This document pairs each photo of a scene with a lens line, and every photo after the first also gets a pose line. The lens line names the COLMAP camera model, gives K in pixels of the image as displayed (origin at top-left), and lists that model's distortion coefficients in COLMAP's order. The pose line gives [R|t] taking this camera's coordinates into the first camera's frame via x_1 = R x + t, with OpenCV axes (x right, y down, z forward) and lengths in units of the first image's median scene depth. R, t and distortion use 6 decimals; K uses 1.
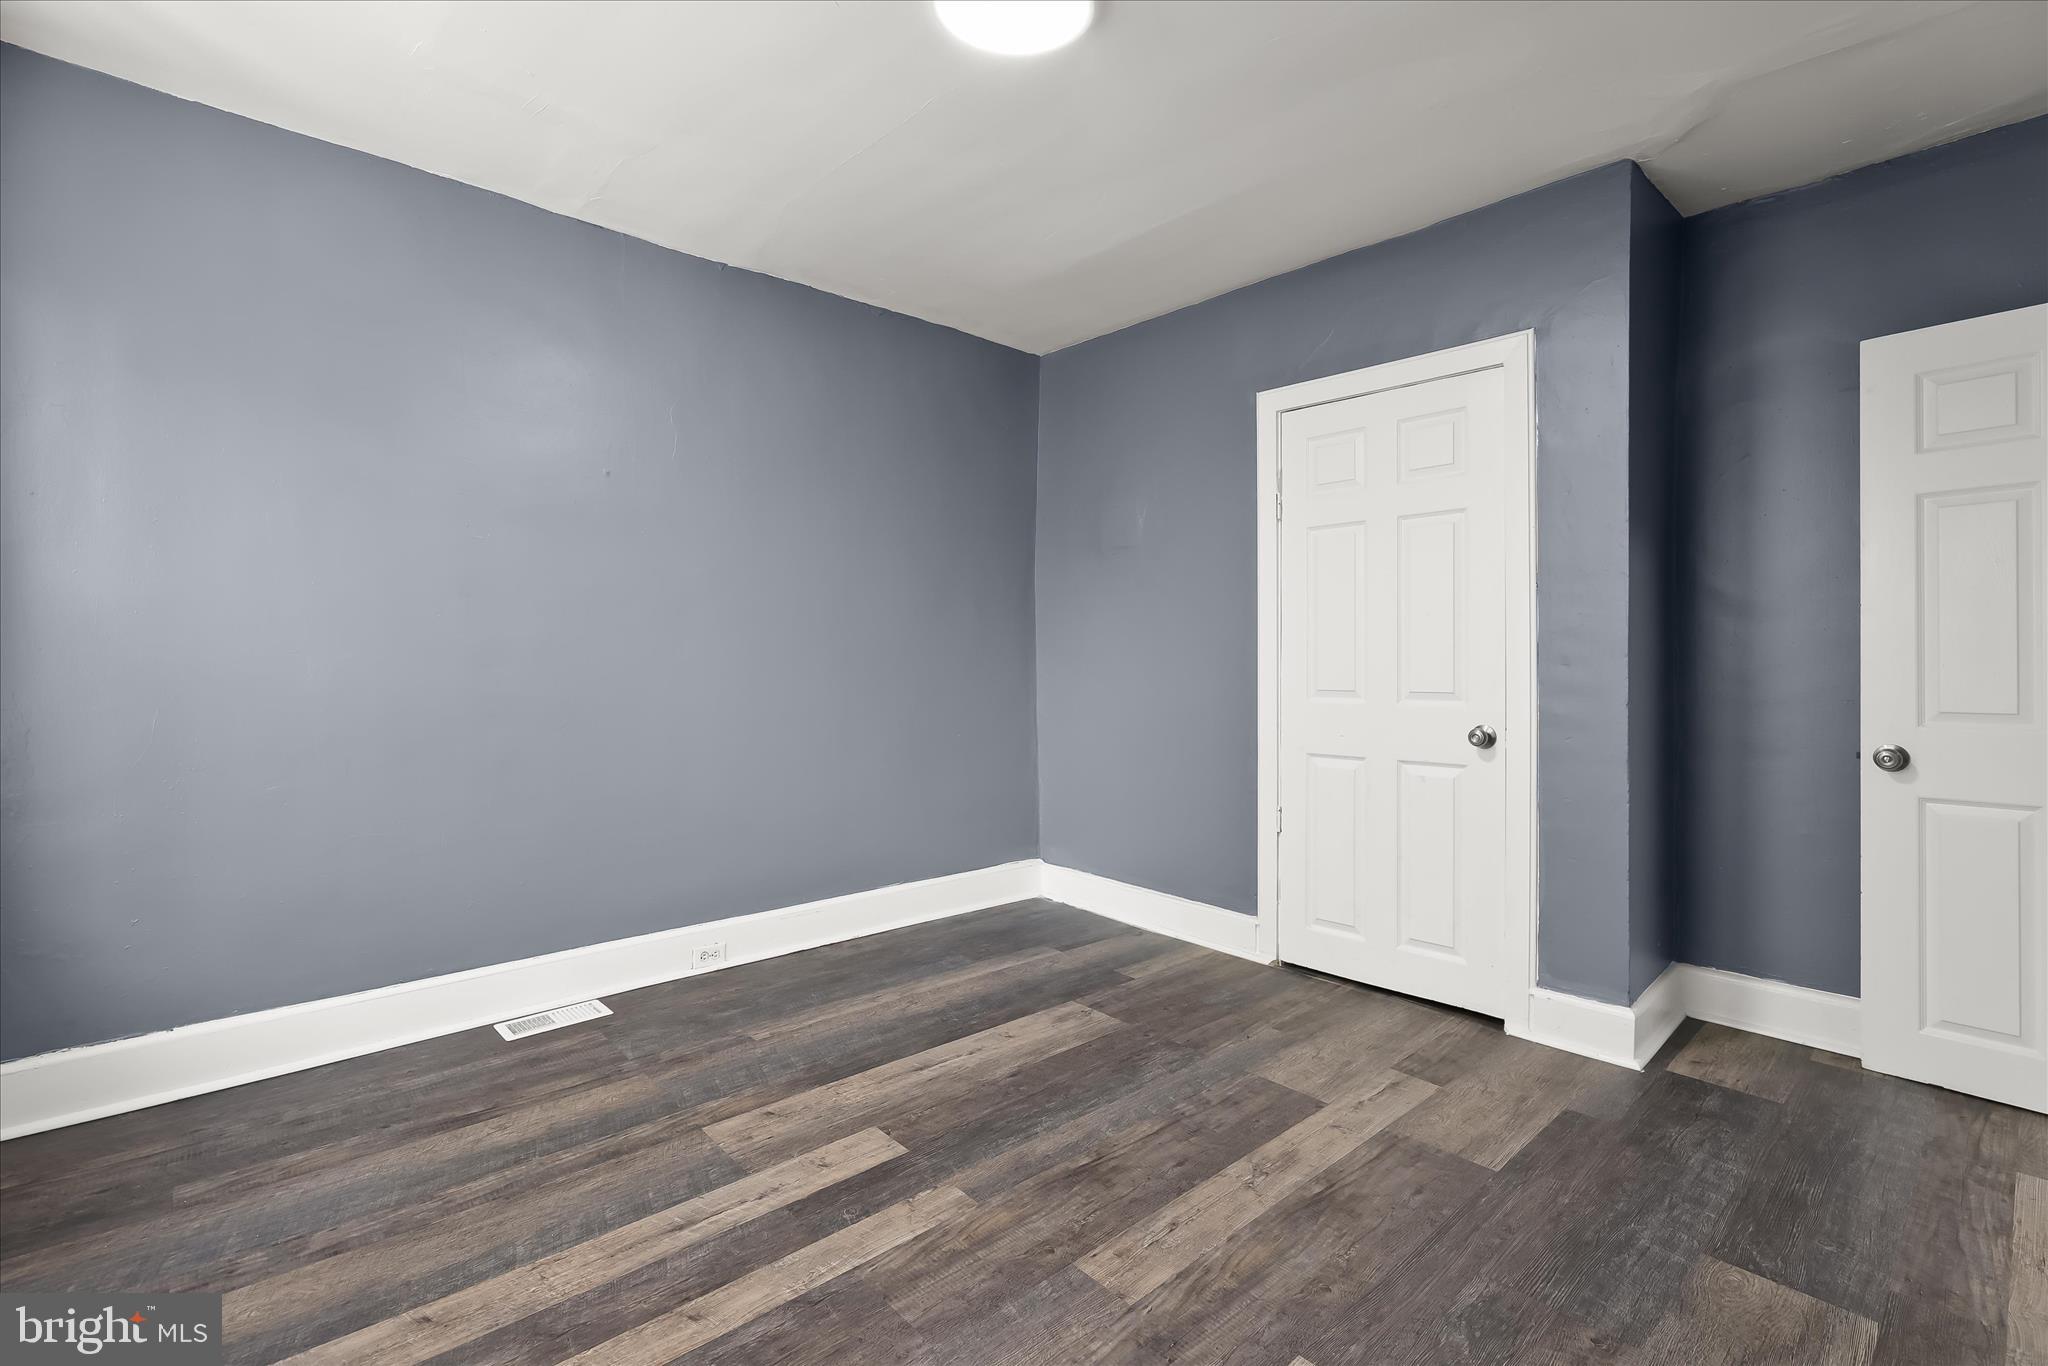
lens RADIAL K [[923.6, 0, 1018.9], [0, 923.6, 686.5], [0, 0, 1]] dist [-0.000542, -0.000108]
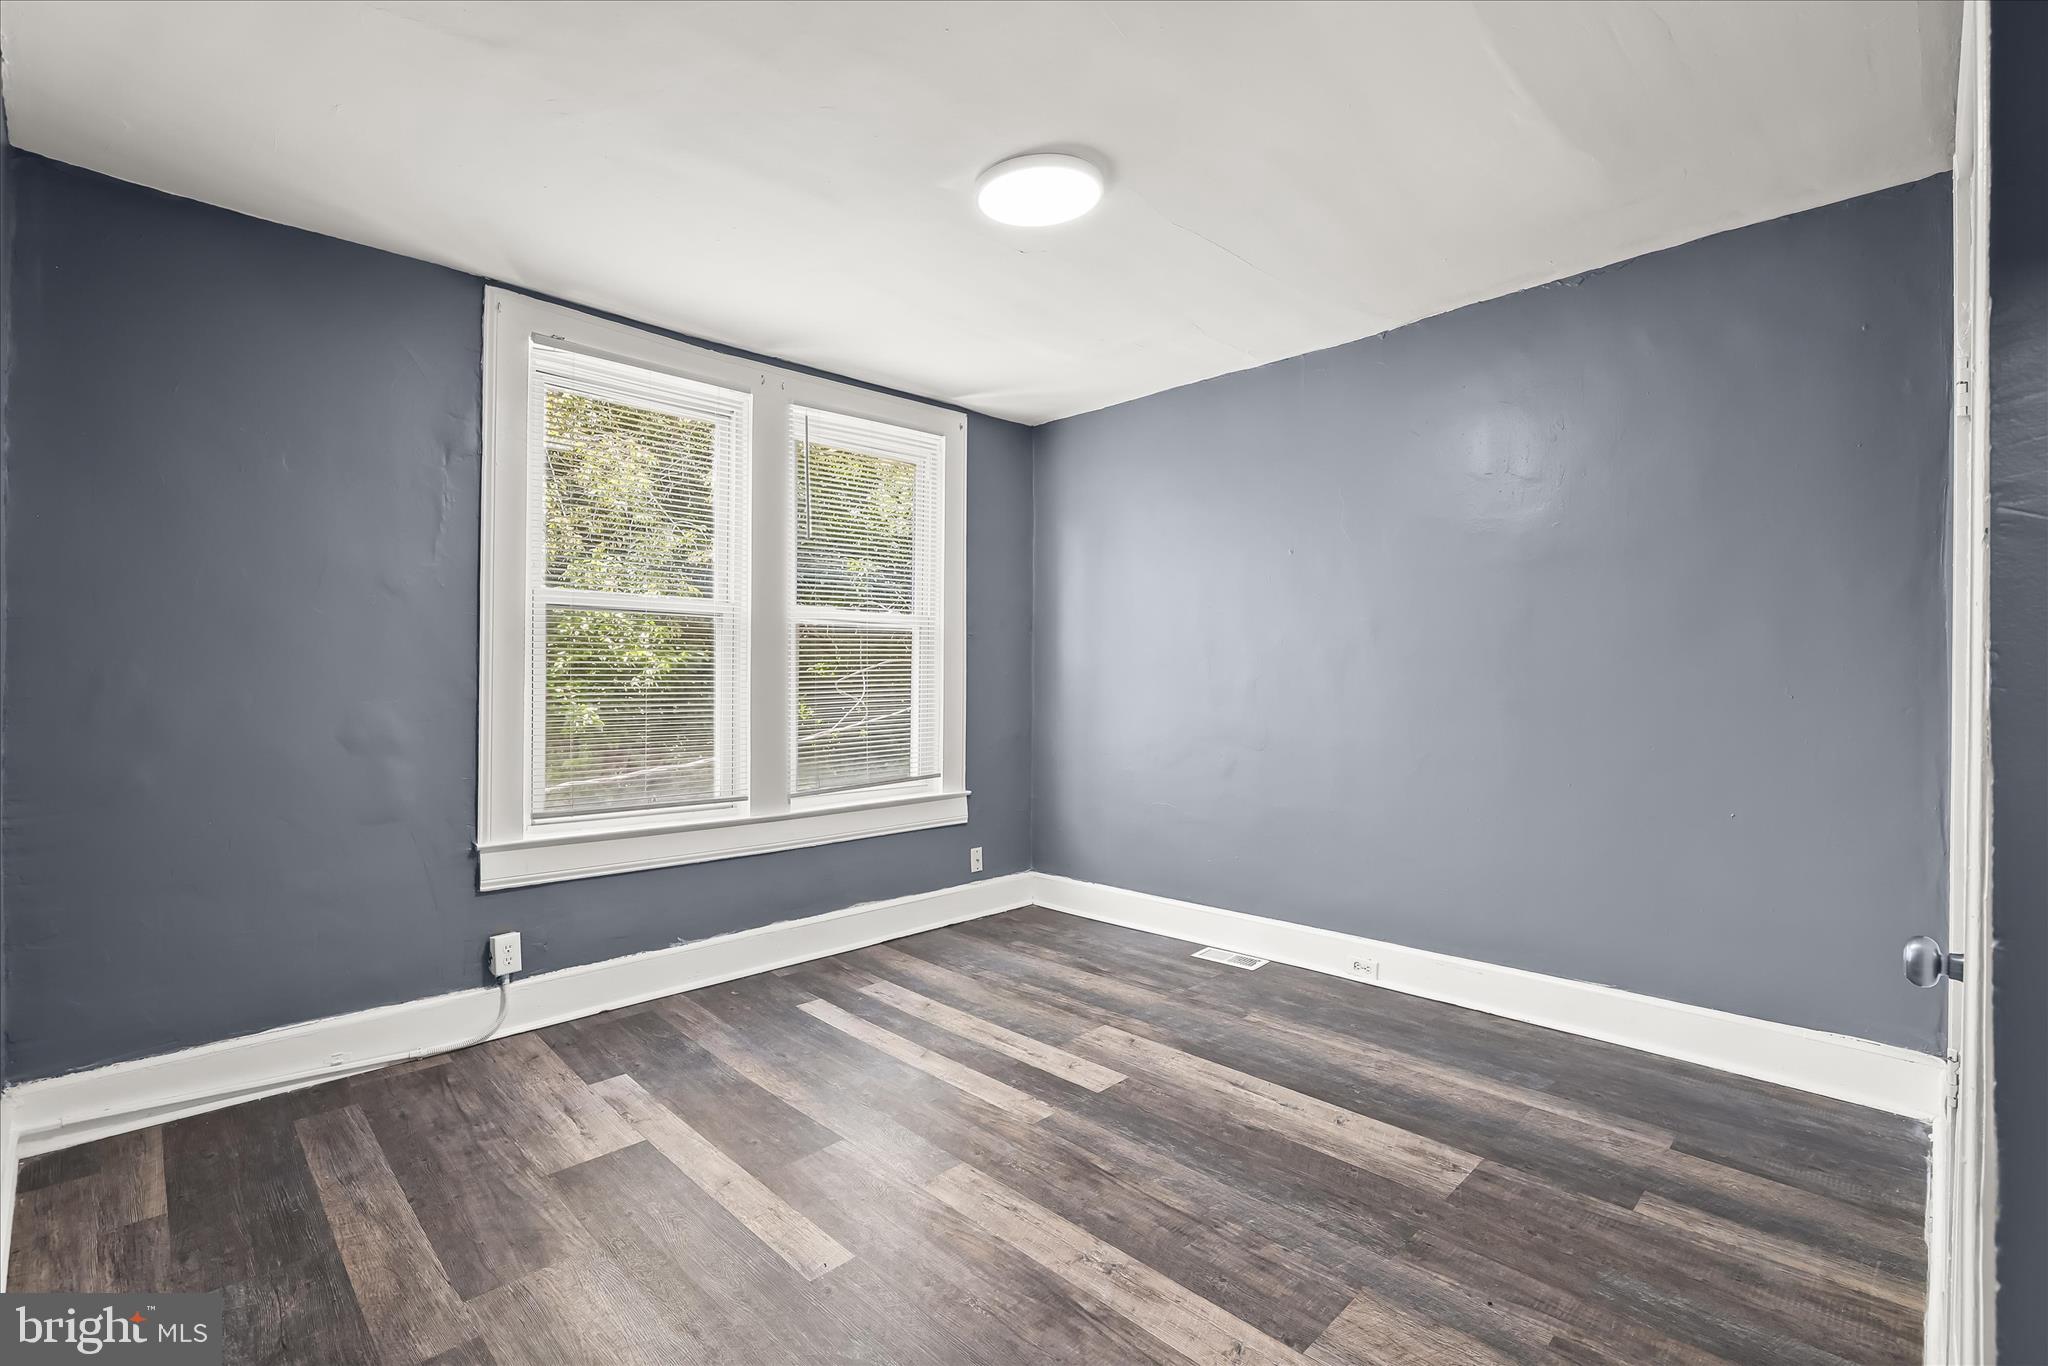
lens RADIAL K [[923.6, 0, 1018.9], [0, 923.6, 686.5], [0, 0, 1]] dist [-0.000542, -0.000108]
pose [[0.037952, 0.007058, -0.999255, 0.992345], [-0.025481, 0.999657, 0.006093, -0.052025], [0.998955, 0.025231, 0.038119, 0.721306]]
